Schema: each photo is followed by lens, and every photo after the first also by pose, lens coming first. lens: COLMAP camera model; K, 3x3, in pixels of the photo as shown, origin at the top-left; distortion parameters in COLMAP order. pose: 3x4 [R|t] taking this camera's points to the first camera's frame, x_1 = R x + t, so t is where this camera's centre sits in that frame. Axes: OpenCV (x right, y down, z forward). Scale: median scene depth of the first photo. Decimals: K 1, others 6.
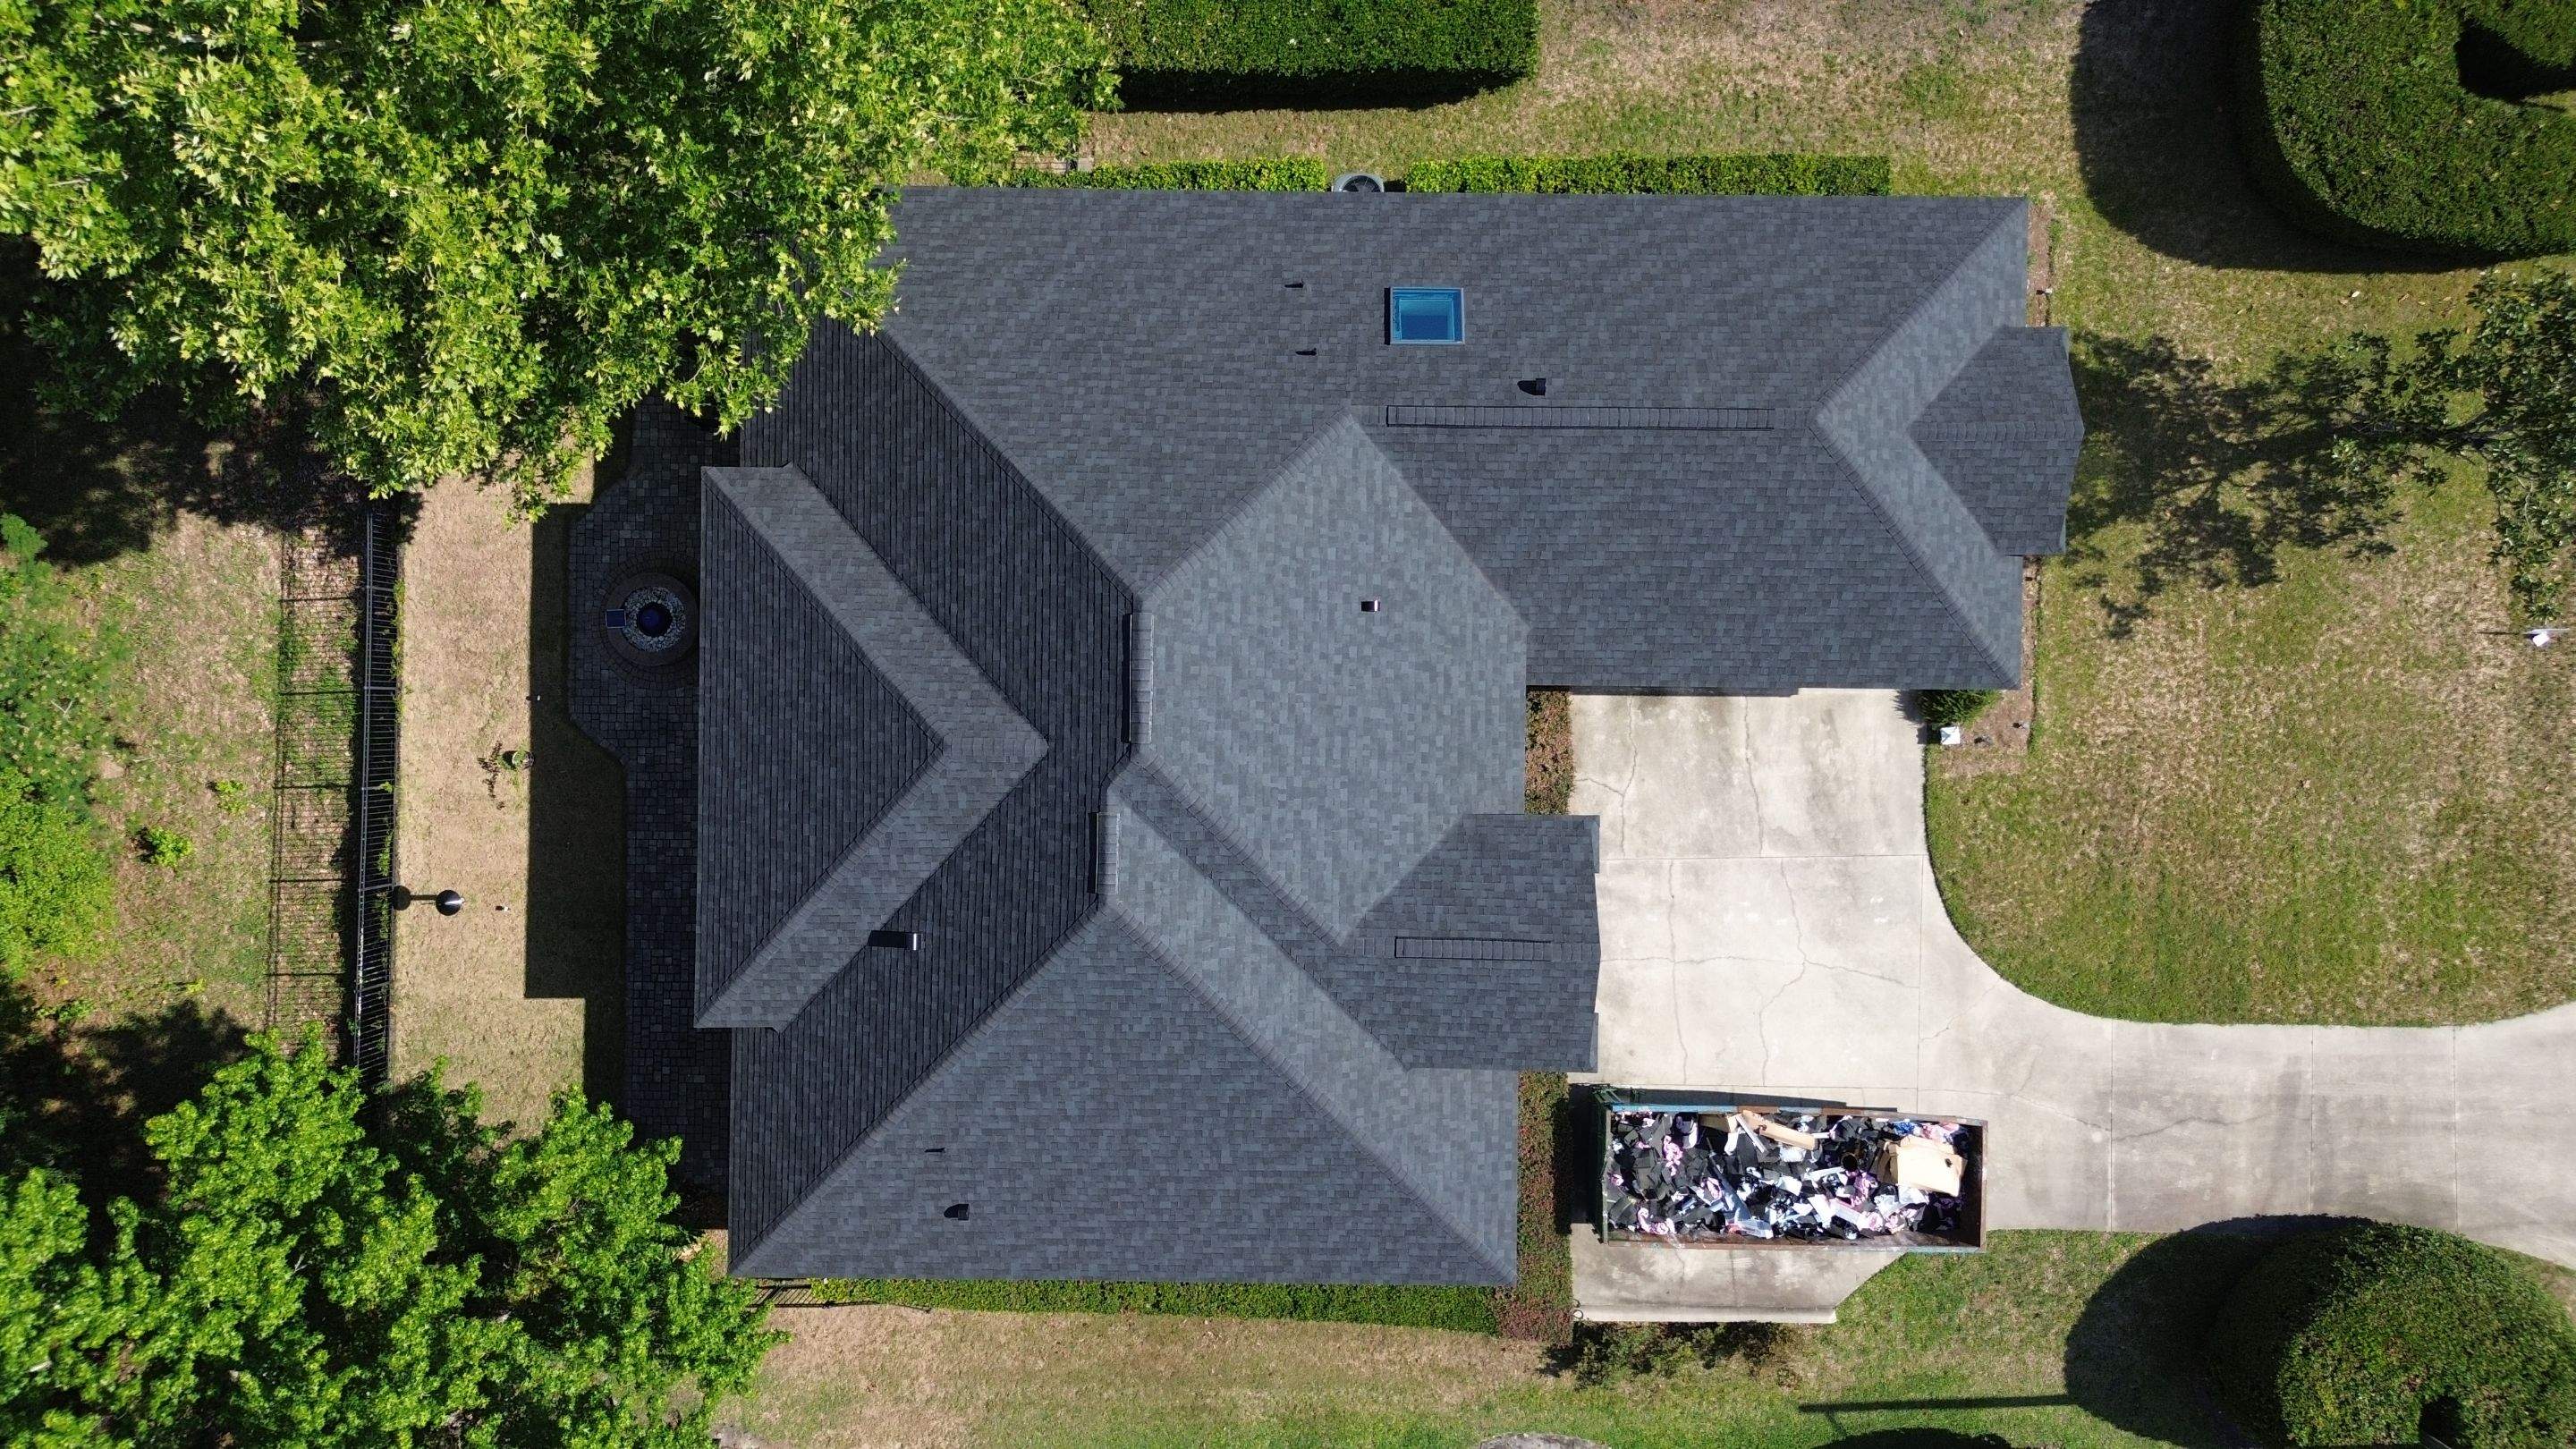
lens RADIAL K [[1828.4, 0, 1286.0], [0, 1828.4, 717.7], [0, 0, 1]] dist [0.072554, -0.071213]
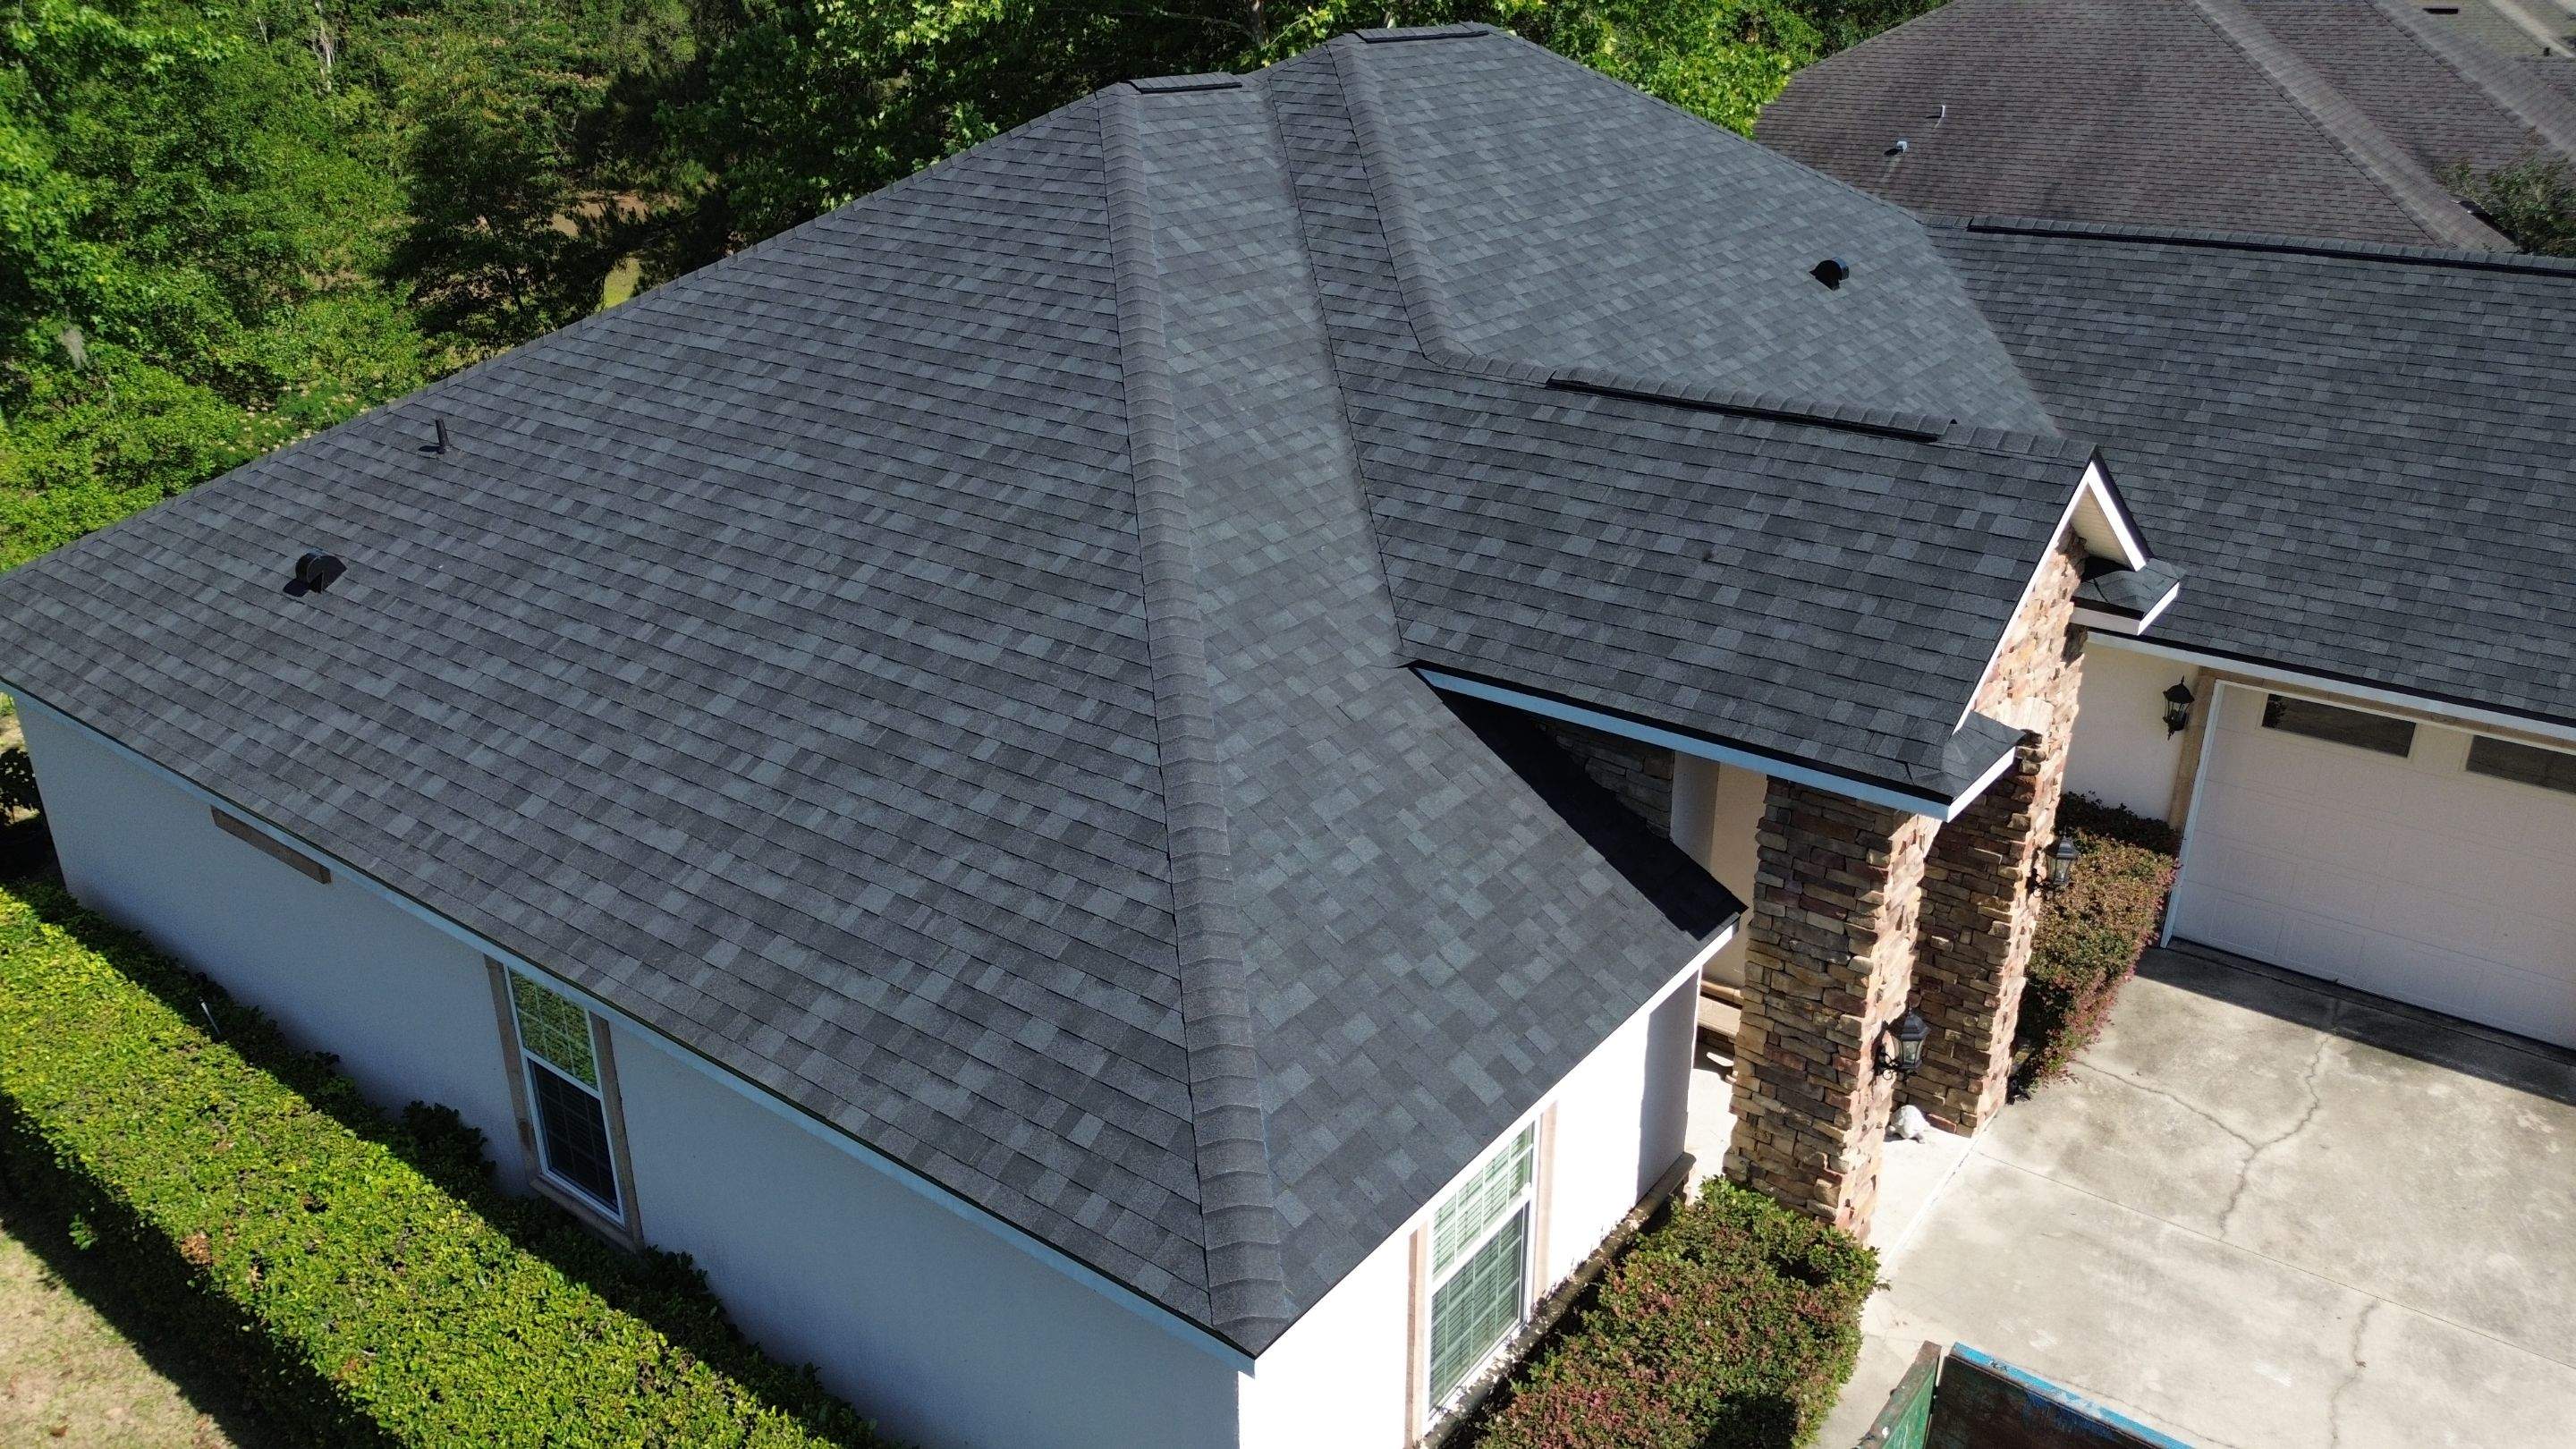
lens RADIAL K [[1828.4, 0, 1295.2], [0, 1828.4, 719.5], [0, 0, 1]] dist [0.072554, -0.071213]
pose [[0.804808, 0.235859, -0.544661, 0.242041], [-0.593535, 0.318534, -0.739089, 0.466436], [-0.000828, 0.918099, 0.396349, 0.881992]]
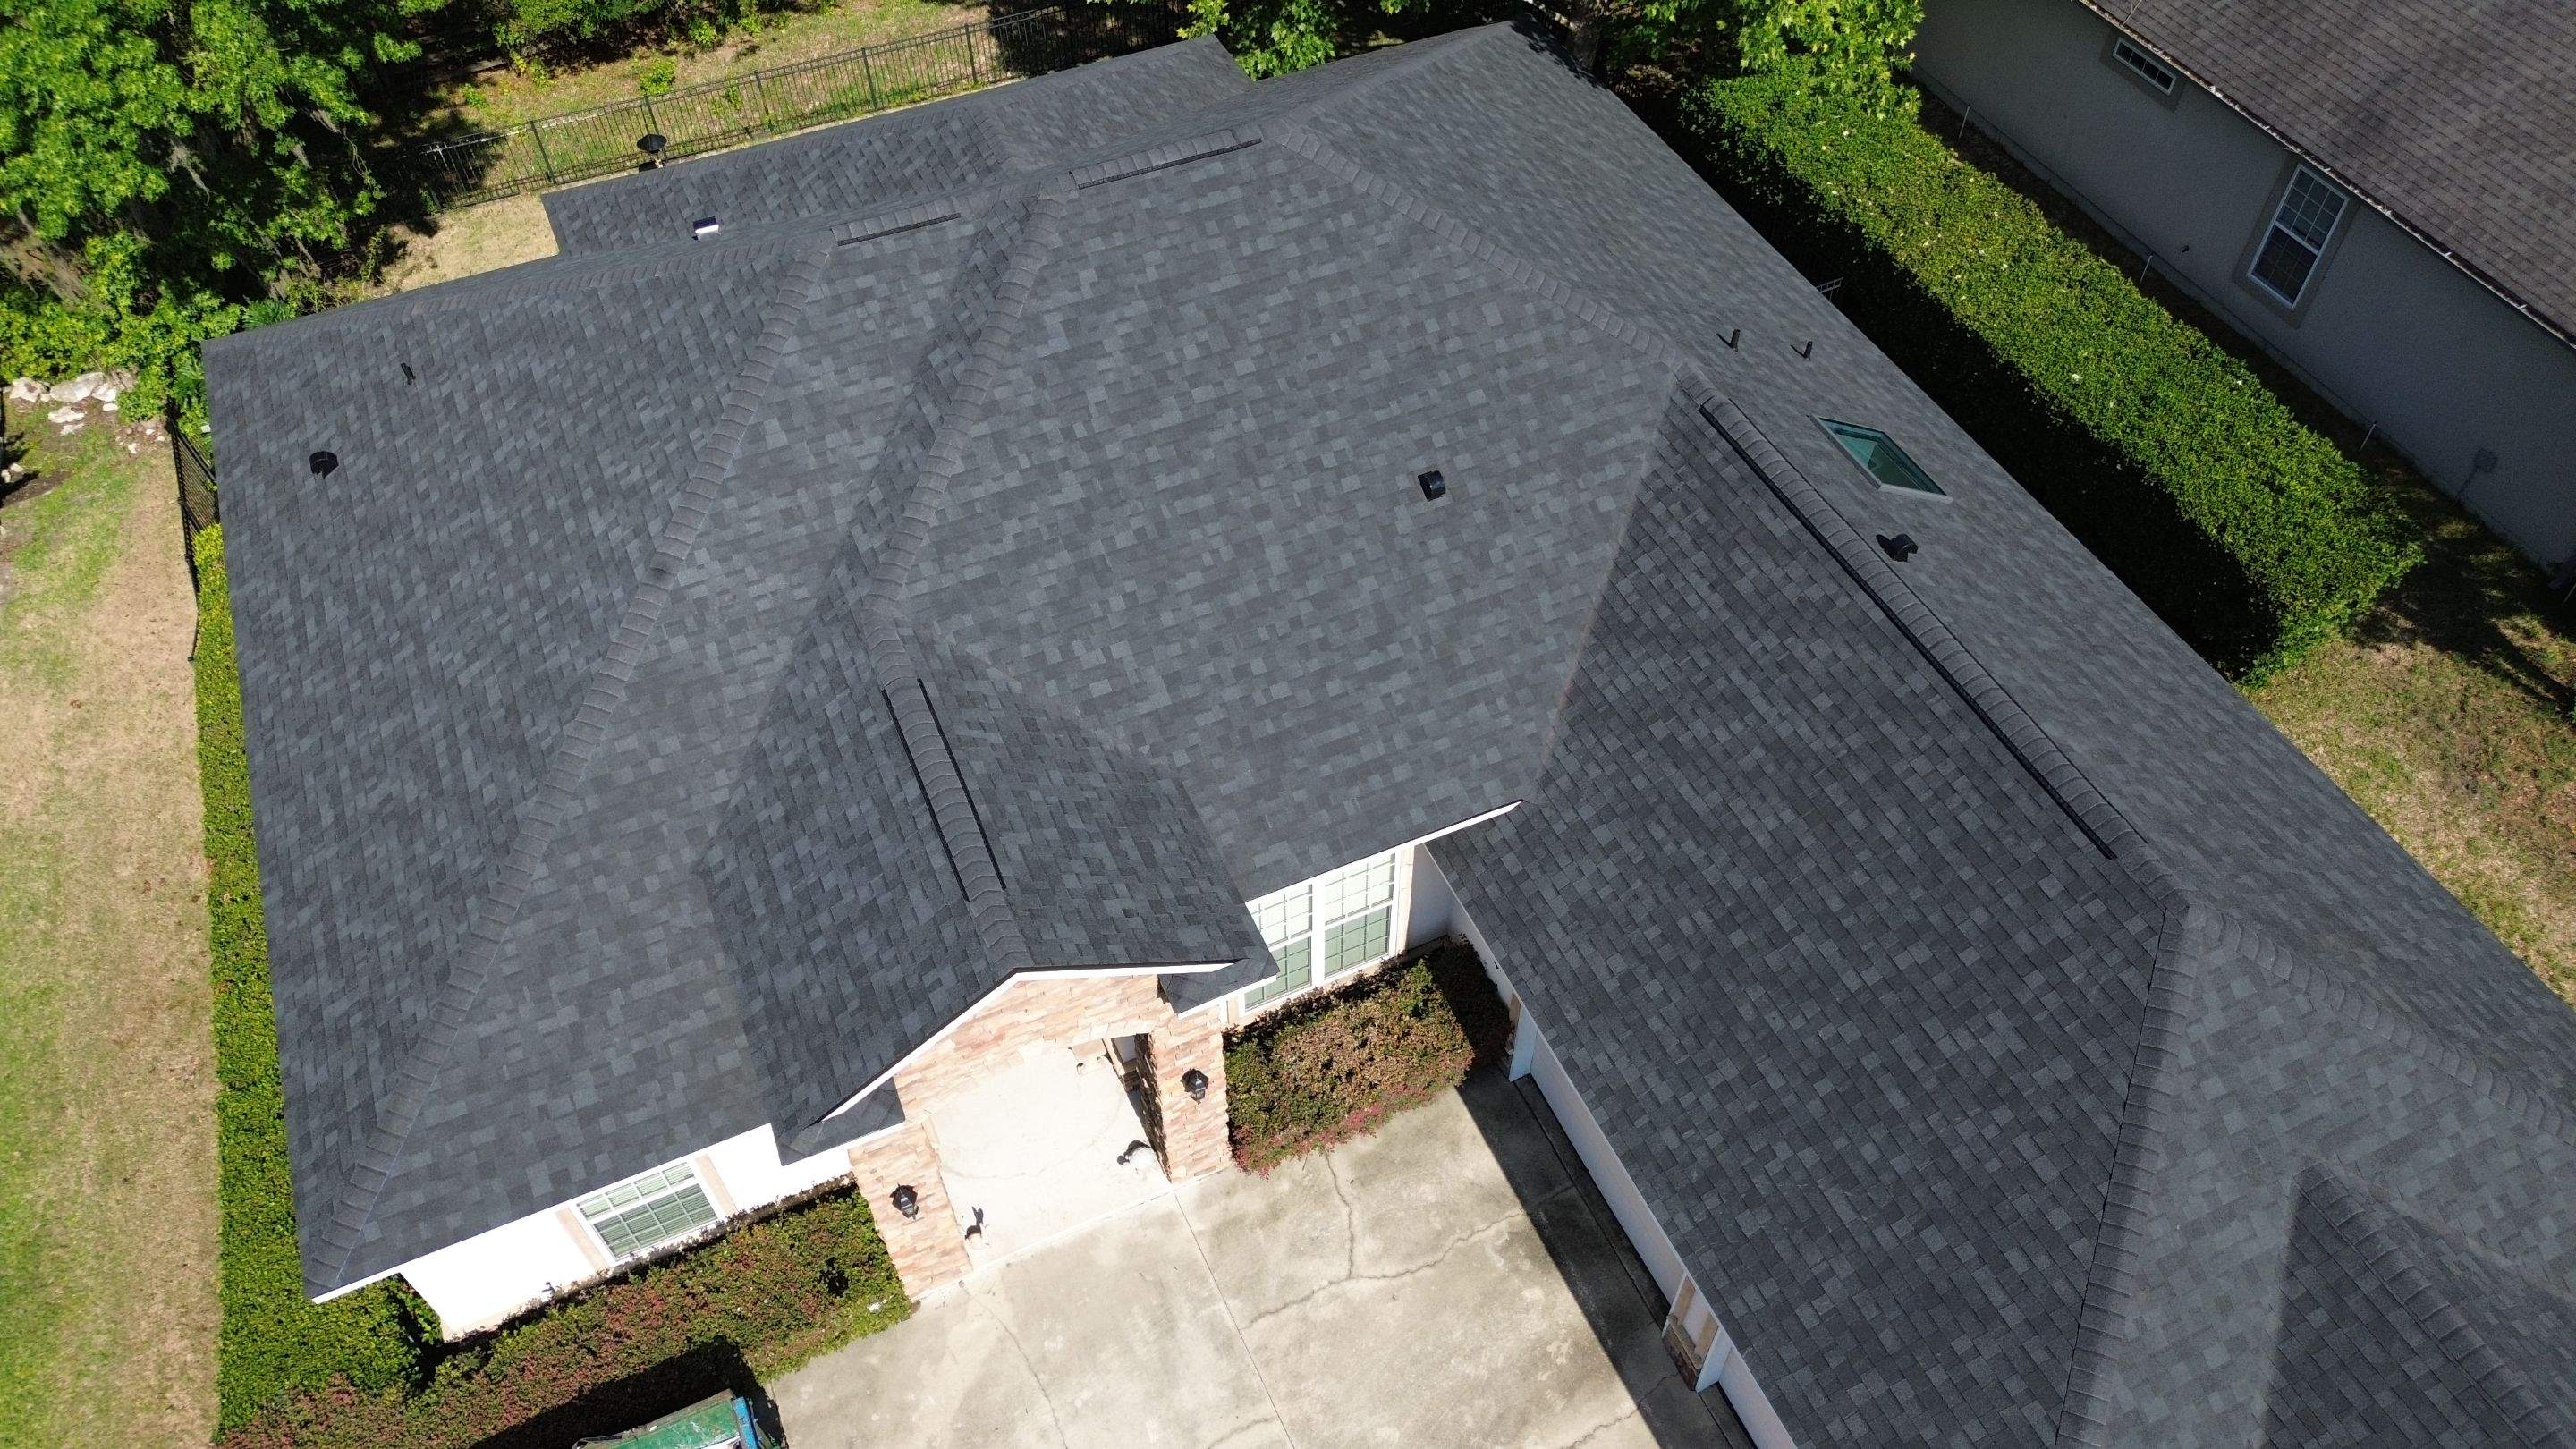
lens RADIAL K [[1828.4, 0, 1296.8], [0, 1828.4, 722.3], [0, 0, 1]] dist [0.072554, -0.071213]
pose [[0.422262, 0.695002, -0.581951, 0.426078], [-0.906382, 0.332856, -0.260151, 0.160229], [0.012900, 0.637321, 0.770490, 0.566458]]
